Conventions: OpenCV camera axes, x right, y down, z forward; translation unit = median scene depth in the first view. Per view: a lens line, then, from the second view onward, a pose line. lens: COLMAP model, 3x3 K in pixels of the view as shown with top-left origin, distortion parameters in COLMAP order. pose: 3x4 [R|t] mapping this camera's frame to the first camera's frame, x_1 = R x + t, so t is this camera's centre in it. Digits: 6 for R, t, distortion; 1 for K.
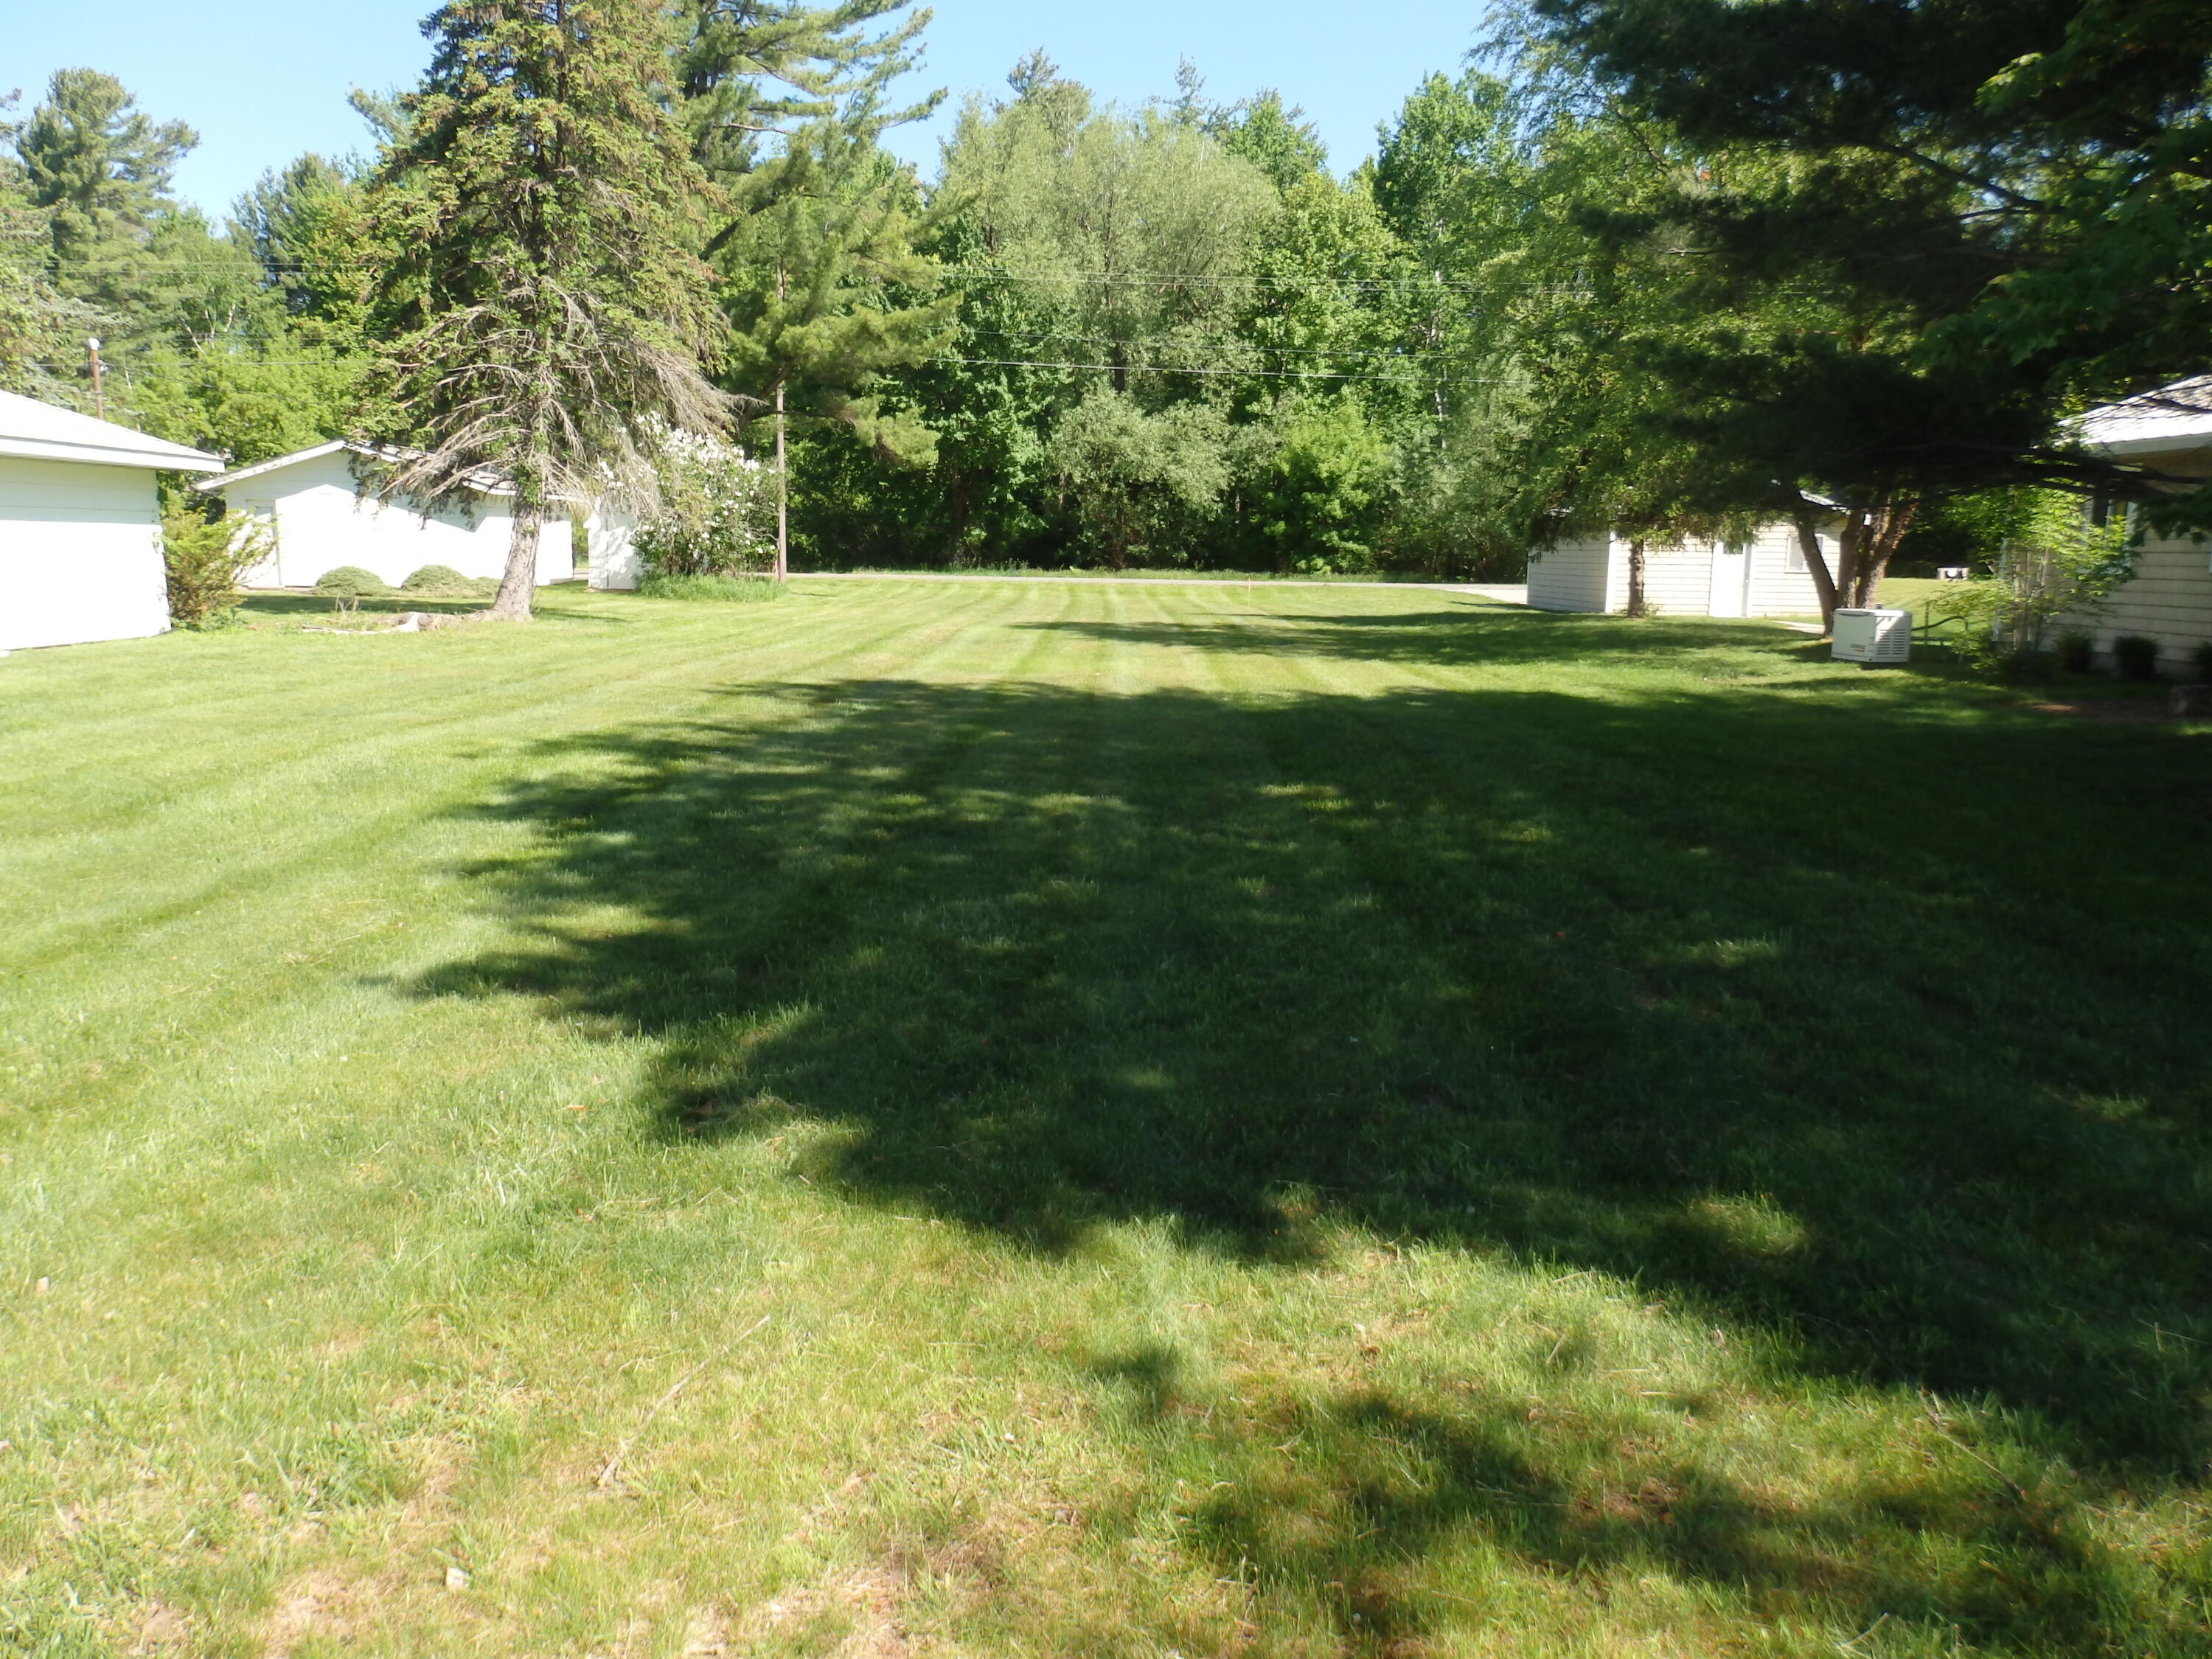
lens RADIAL K [[1677.0, 0, 1106.0], [0, 1677.0, 829.5], [0, 0, 1]] dist [0.002033, -0.000457]
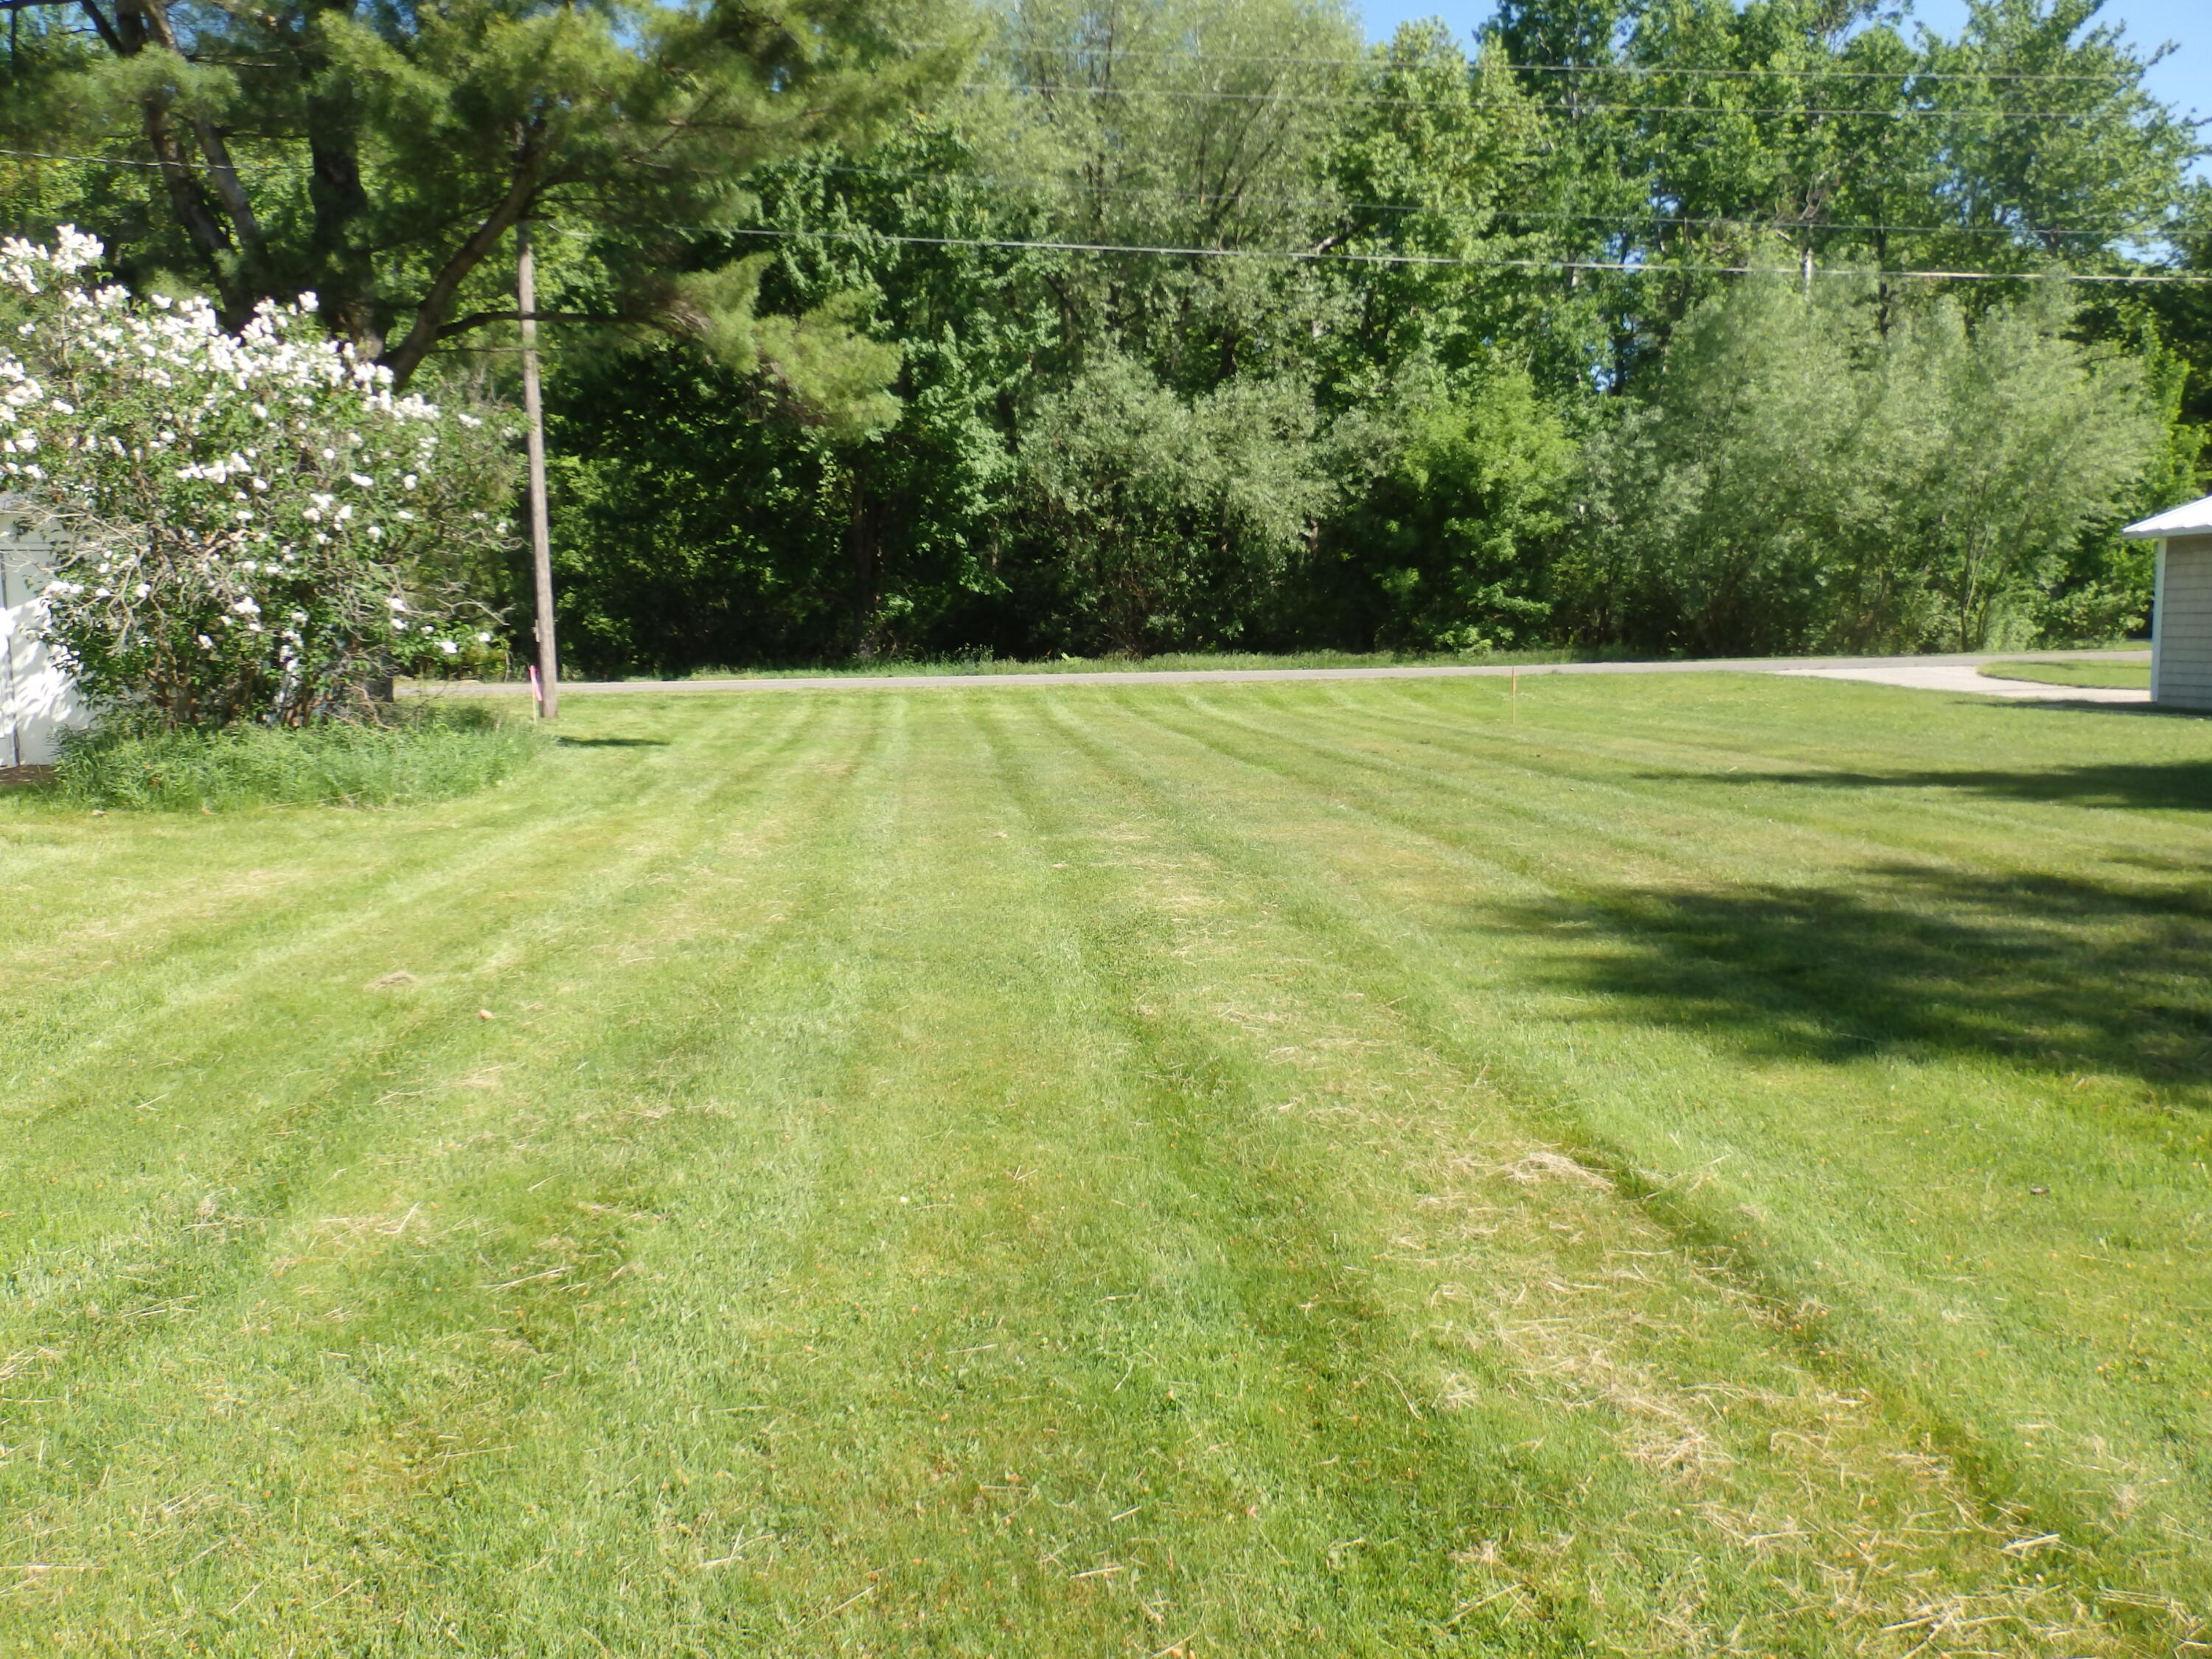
lens RADIAL K [[1693.7, 0, 1106.0], [0, 1693.7, 829.5], [0, 0, 1]] dist [0.002650, 0.005993]
pose [[0.994442, -0.043419, 0.095921, -0.067813], [0.047840, 0.997873, -0.044281, -0.068546], [-0.093794, 0.048624, 0.994404, 0.411629]]
